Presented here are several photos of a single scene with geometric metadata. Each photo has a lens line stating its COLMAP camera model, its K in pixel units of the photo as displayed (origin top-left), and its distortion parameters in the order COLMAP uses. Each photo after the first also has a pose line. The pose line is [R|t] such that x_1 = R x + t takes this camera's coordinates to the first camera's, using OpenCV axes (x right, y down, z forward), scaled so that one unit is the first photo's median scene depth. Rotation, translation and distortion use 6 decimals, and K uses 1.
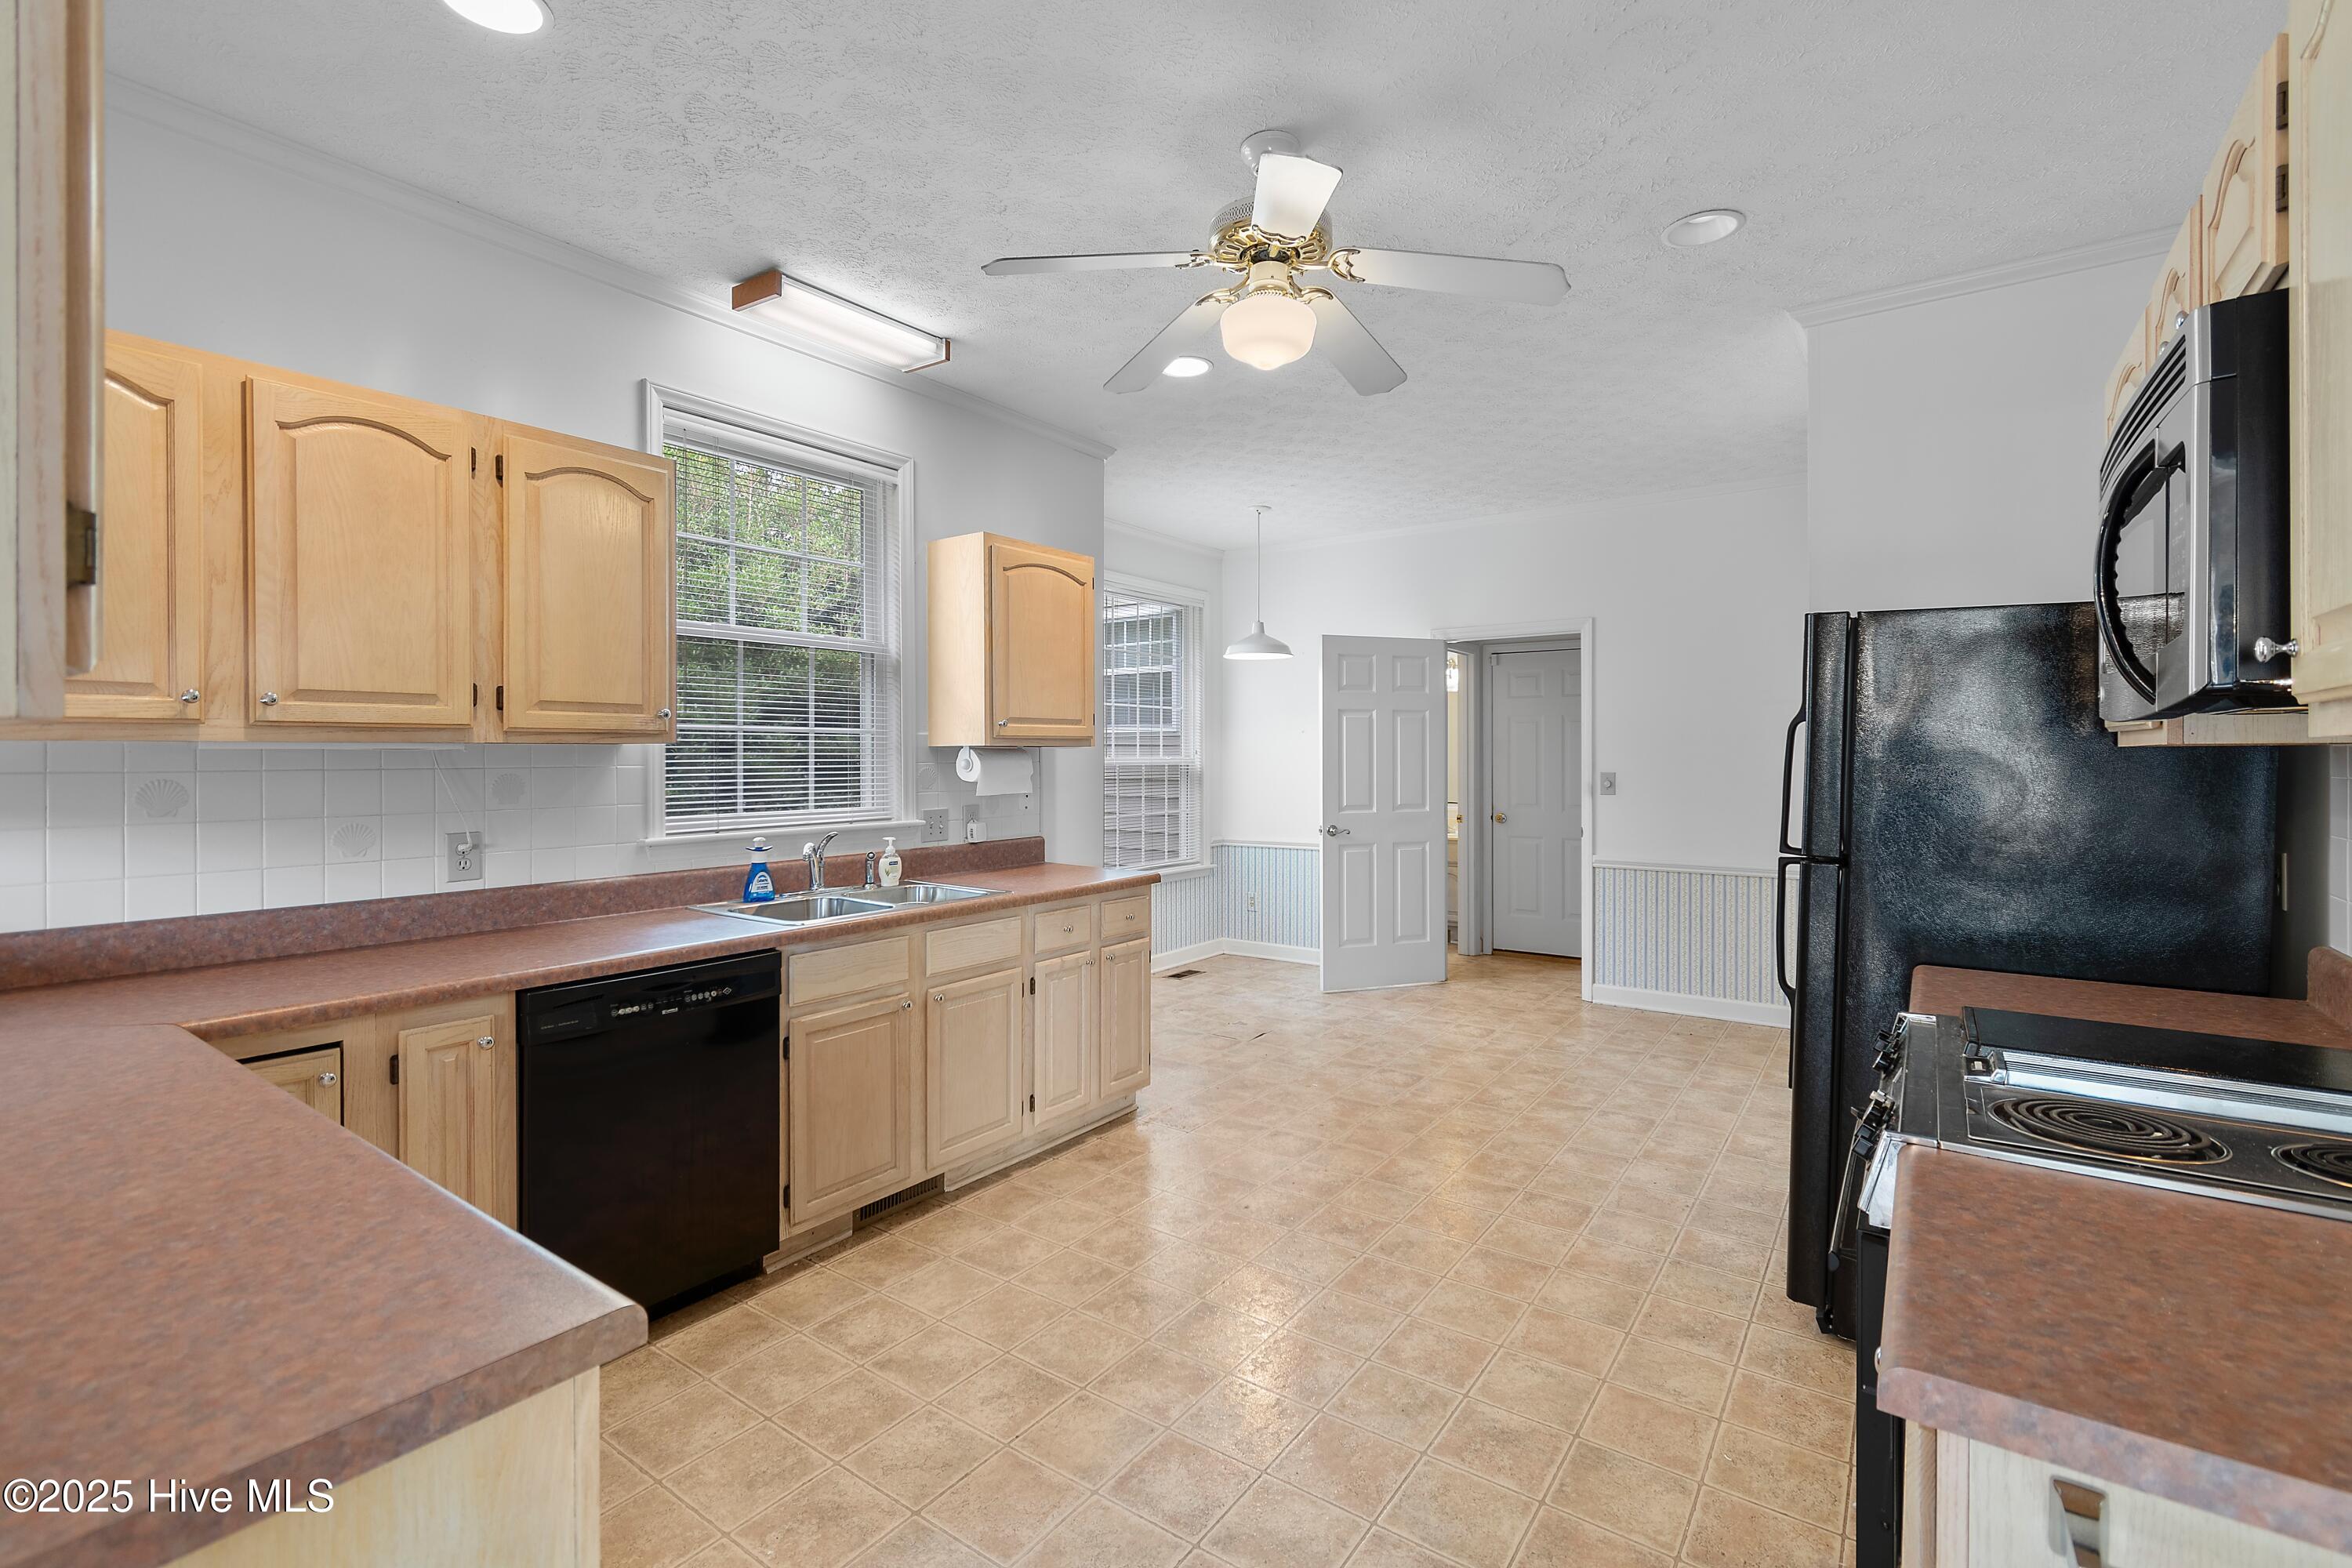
lens RADIAL K [[1047.7, 0, 1171.1], [0, 1047.7, 766.6], [0, 0, 1]] dist [0.006204, -0.000378]
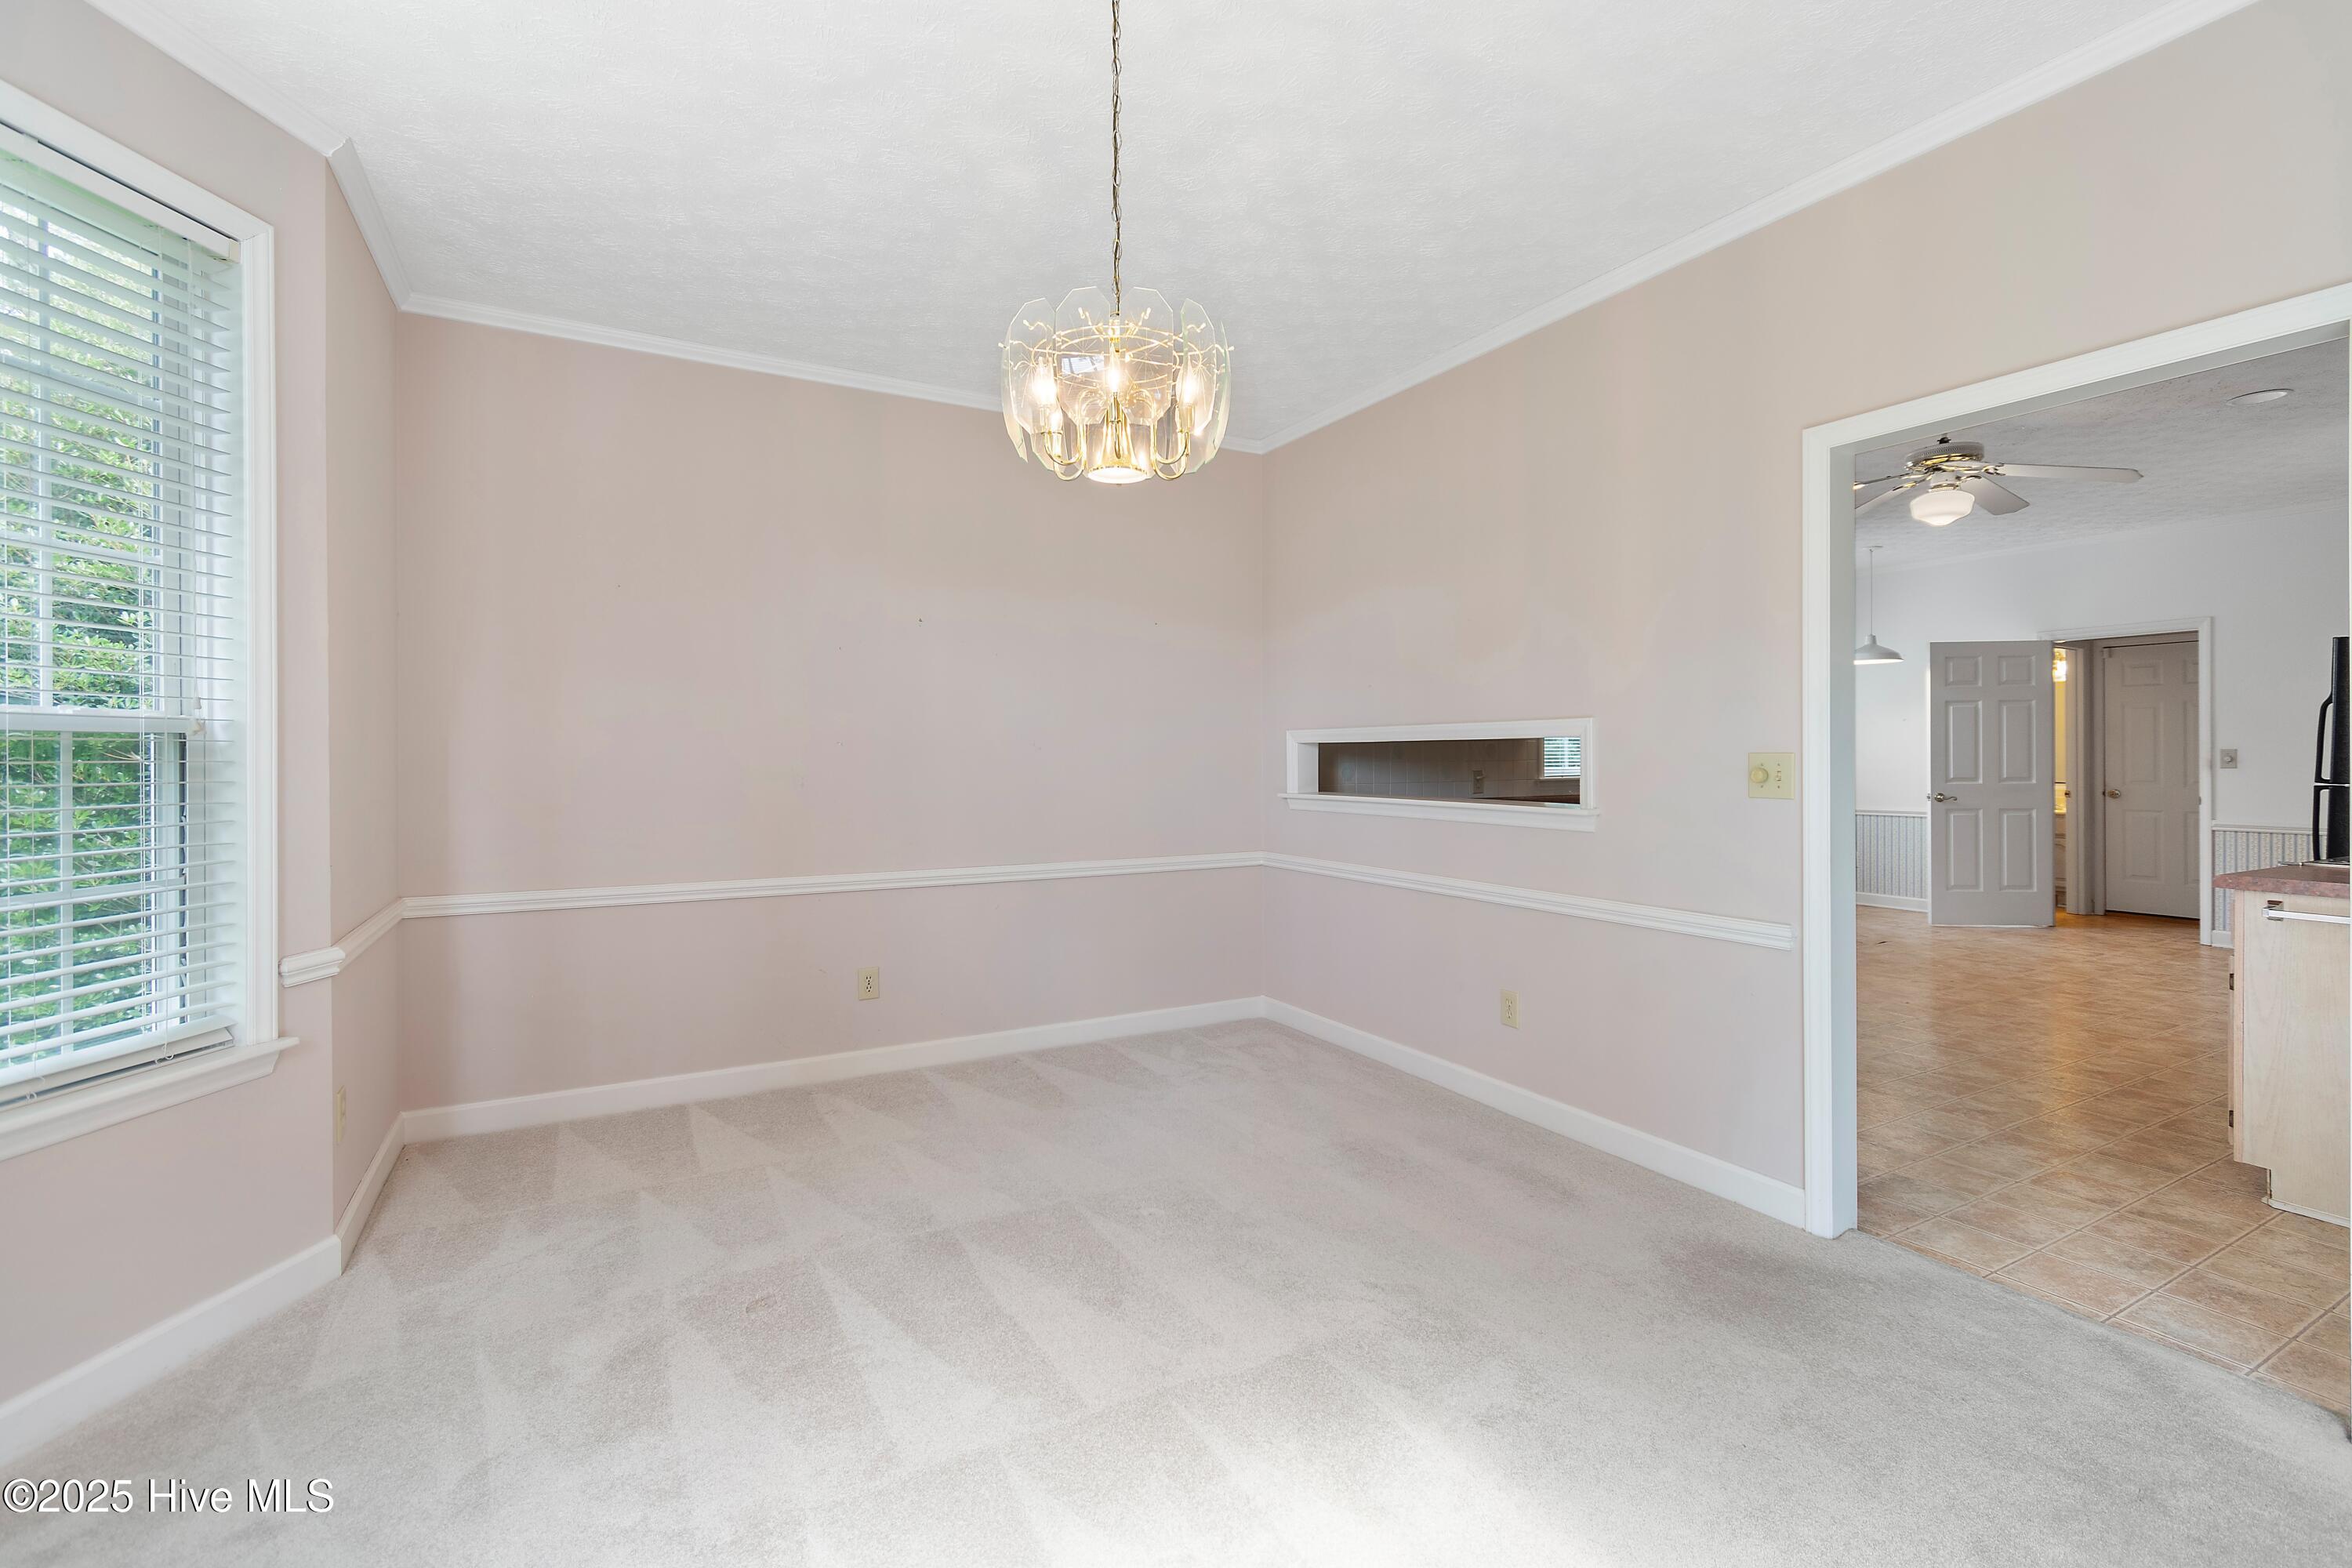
lens RADIAL K [[1047.7, 0, 1184.8], [0, 1047.7, 764.7], [0, 0, 1]] dist [0.006204, -0.000378]
pose [[0.909442, -0.000850, -0.415829, -0.147242], [0.000068, 0.999998, -0.001895, 0.024036], [0.415830, 0.001695, 0.909441, -0.529907]]
